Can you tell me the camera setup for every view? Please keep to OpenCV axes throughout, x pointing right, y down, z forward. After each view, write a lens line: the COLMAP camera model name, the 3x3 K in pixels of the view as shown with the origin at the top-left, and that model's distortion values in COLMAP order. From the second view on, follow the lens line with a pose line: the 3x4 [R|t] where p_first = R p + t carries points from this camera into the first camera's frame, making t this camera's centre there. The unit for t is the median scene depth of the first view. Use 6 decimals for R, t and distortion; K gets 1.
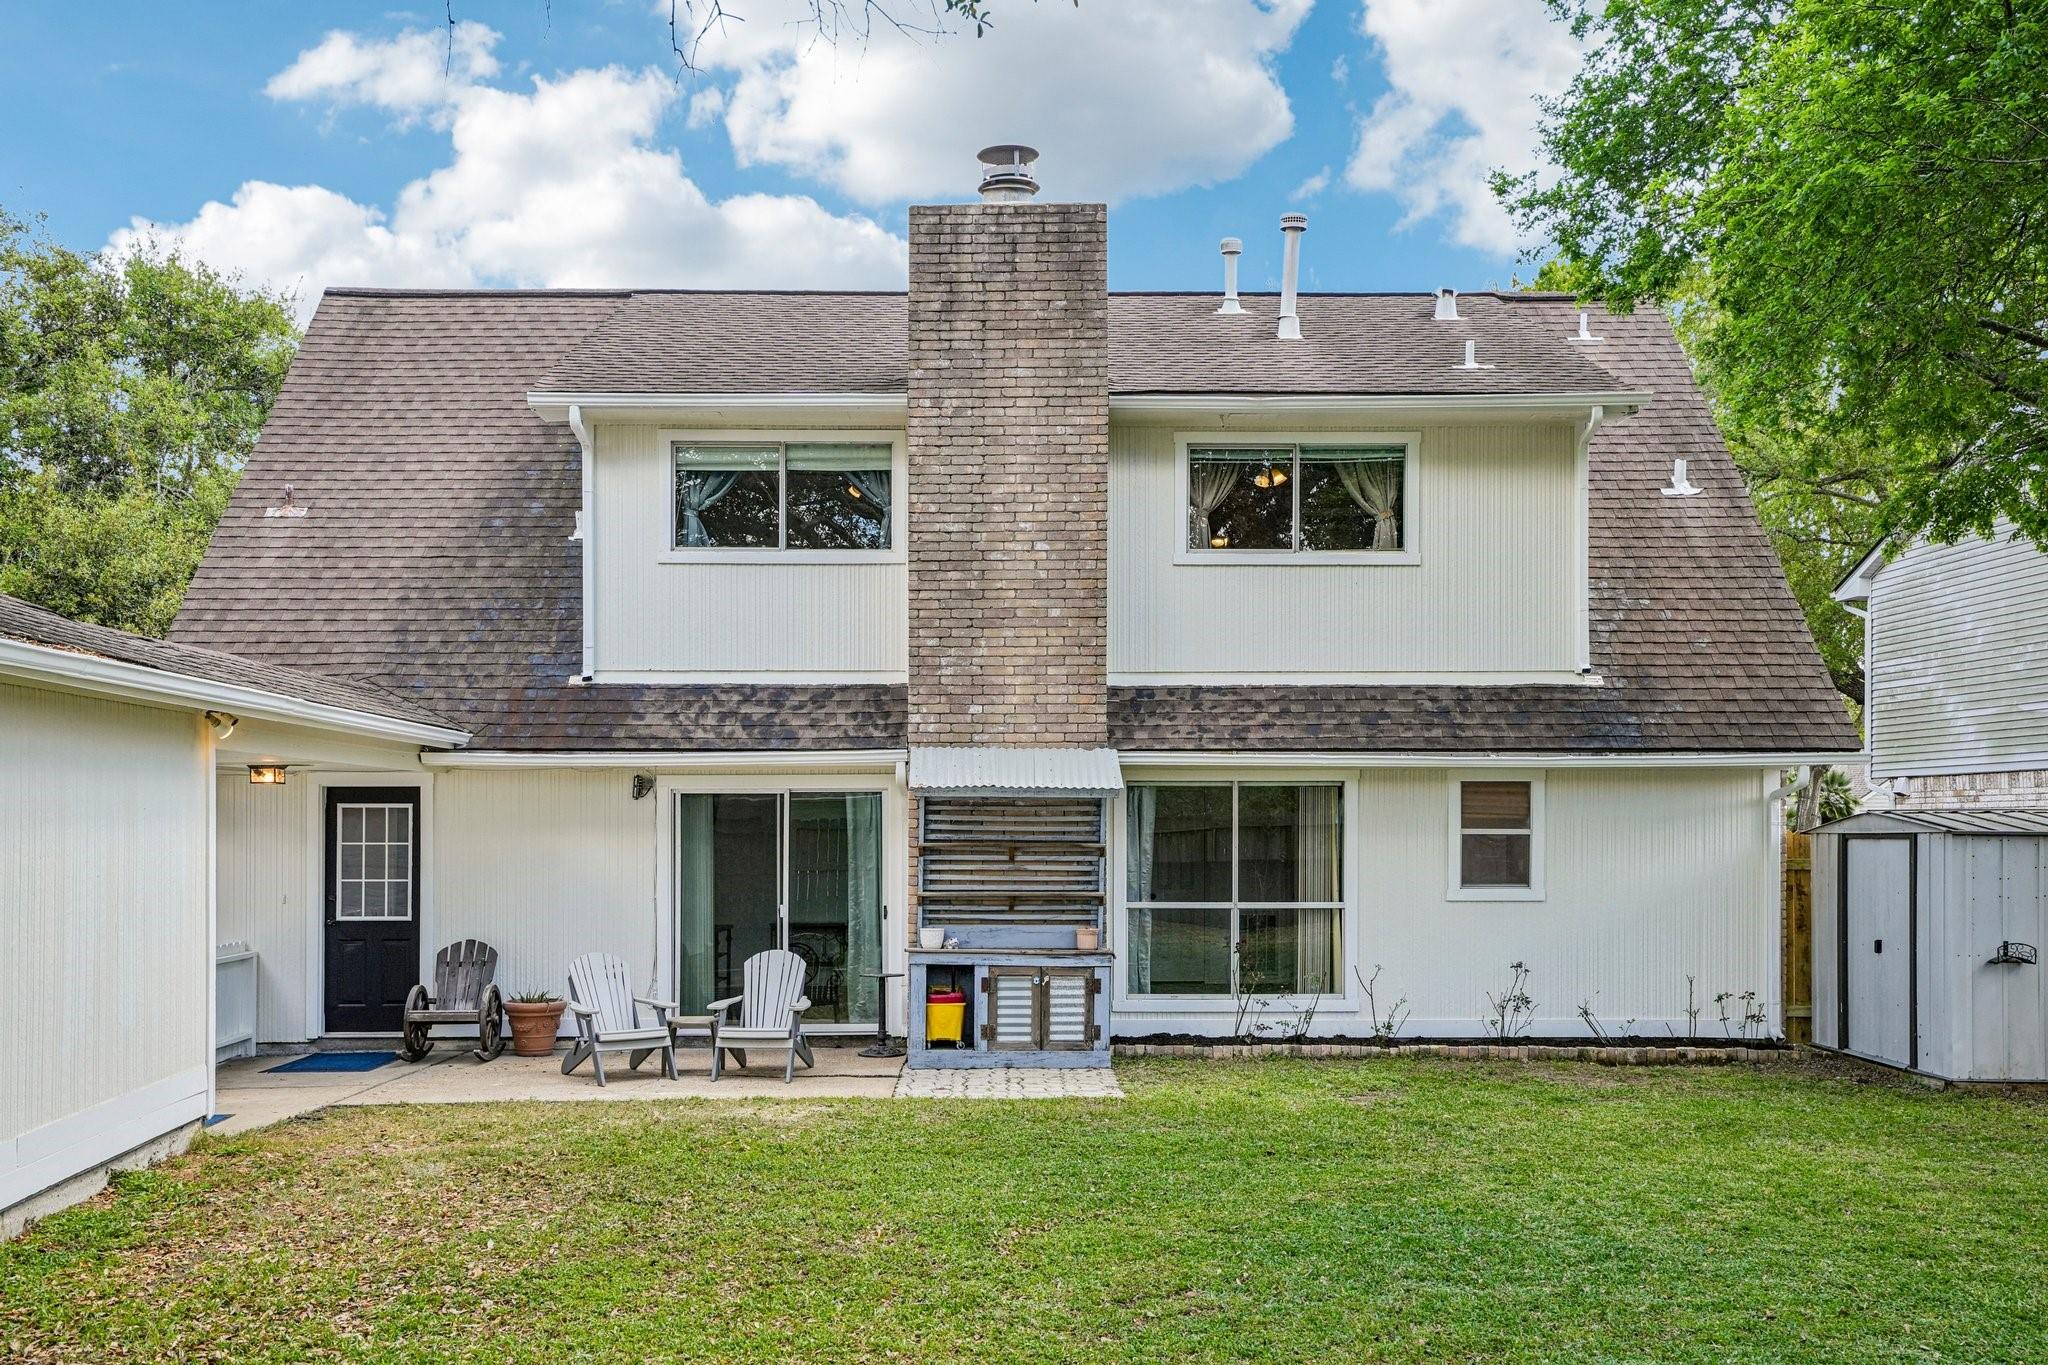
lens RADIAL K [[1982.5, 0, 1023.3], [0, 1982.5, 801.5], [0, 0, 1]] dist [0.062369, 0.000000]
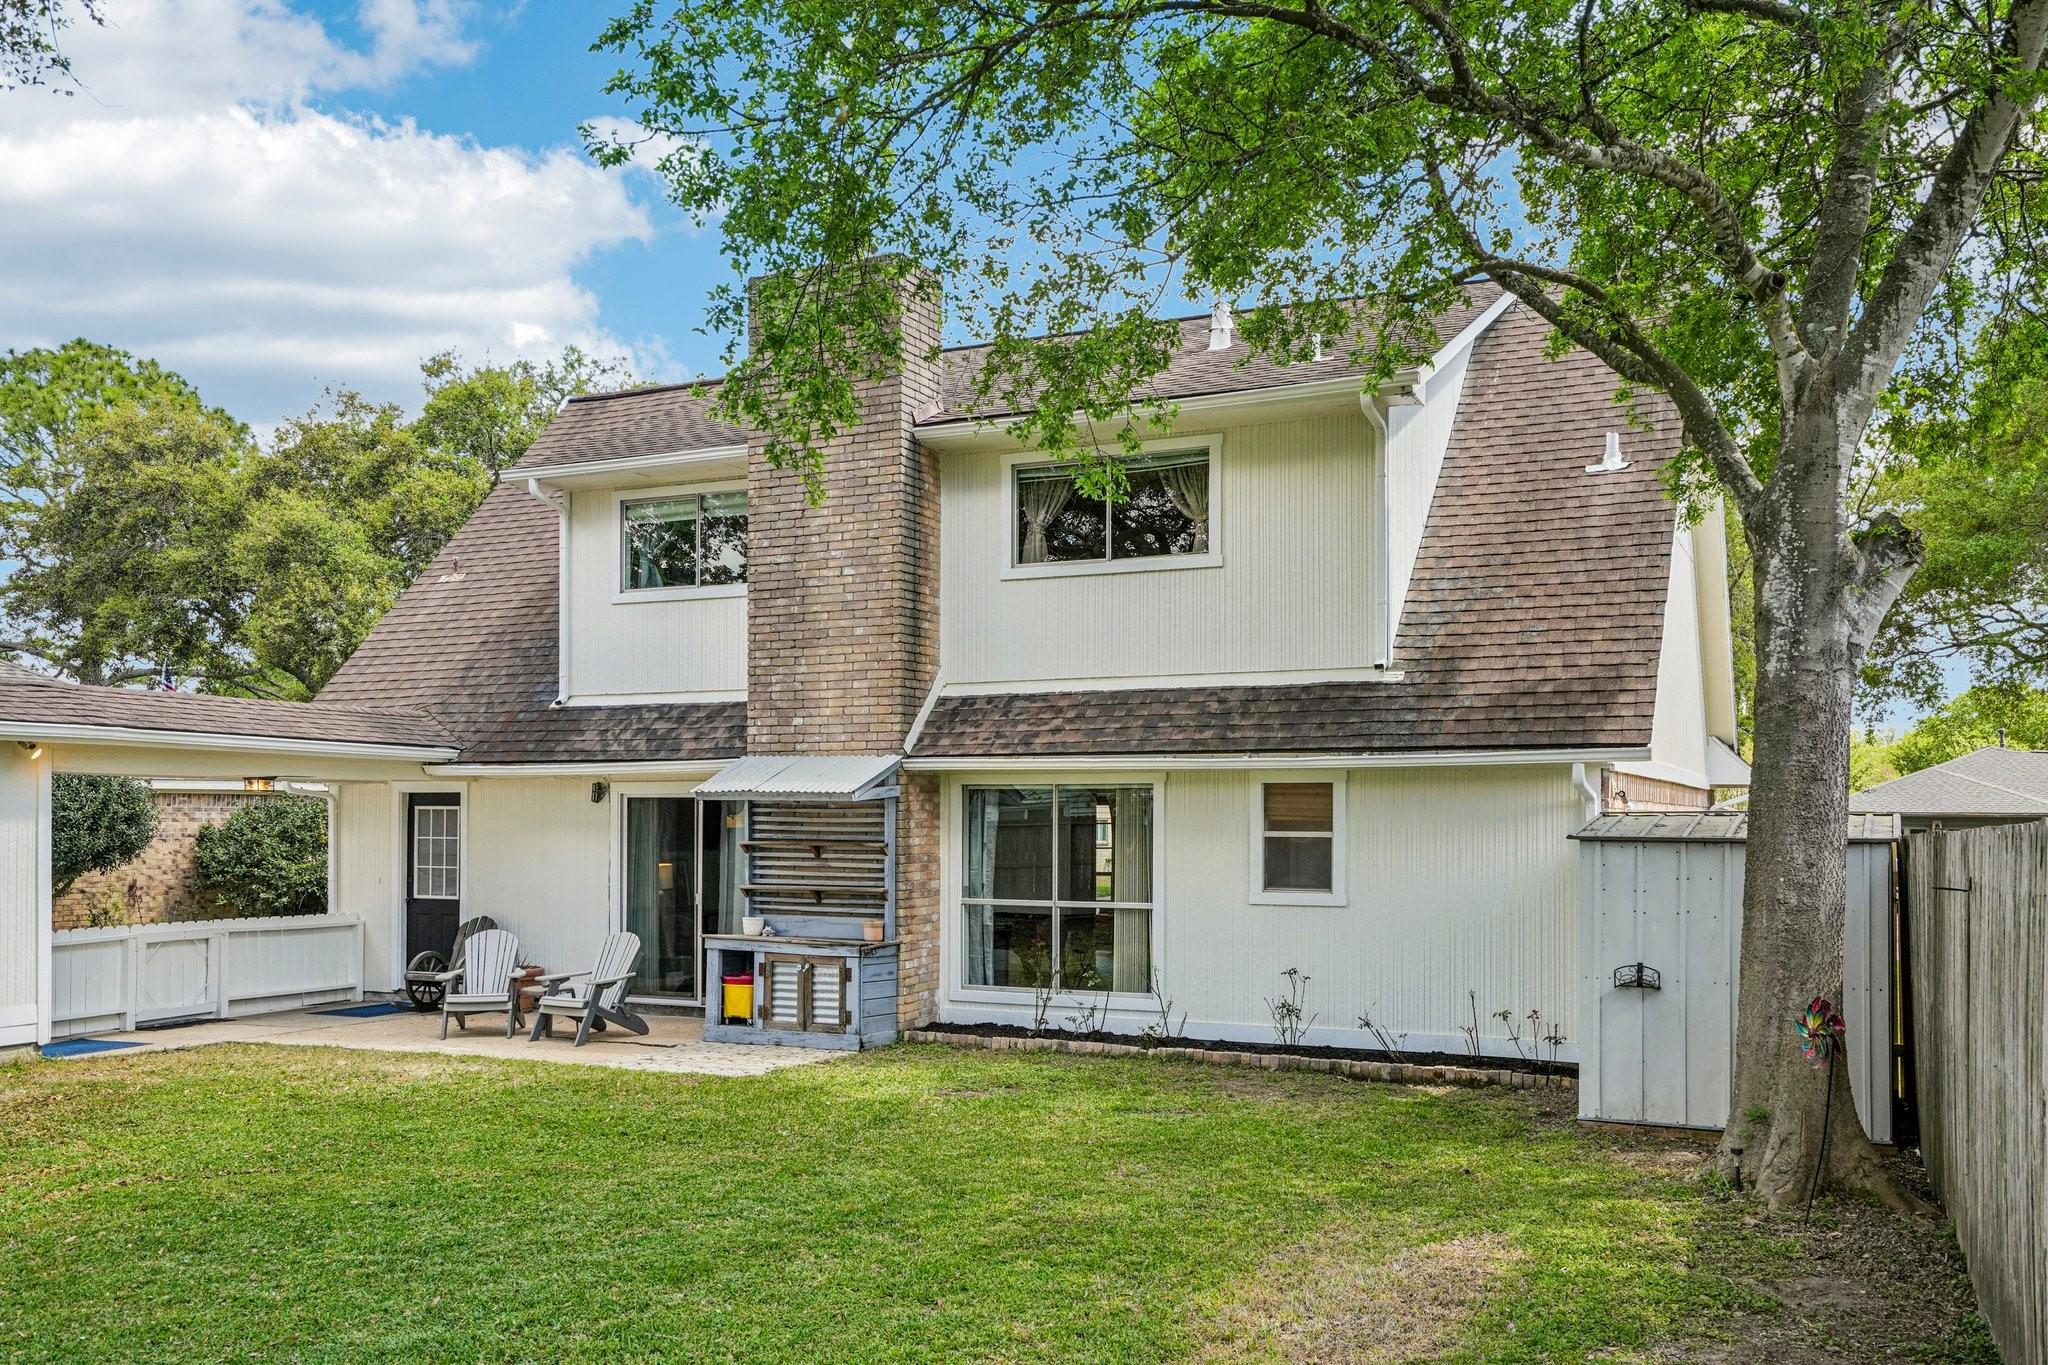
lens RADIAL K [[1782.3, 0, 1004.5], [0, 1782.3, 787.7], [0, 0, 1]] dist [0.027951, 0.013868]
pose [[0.891898, -0.005319, -0.452205, 0.514987], [0.001728, 0.999964, -0.008352, -0.000750], [0.452233, 0.006668, 0.891875, 0.156965]]
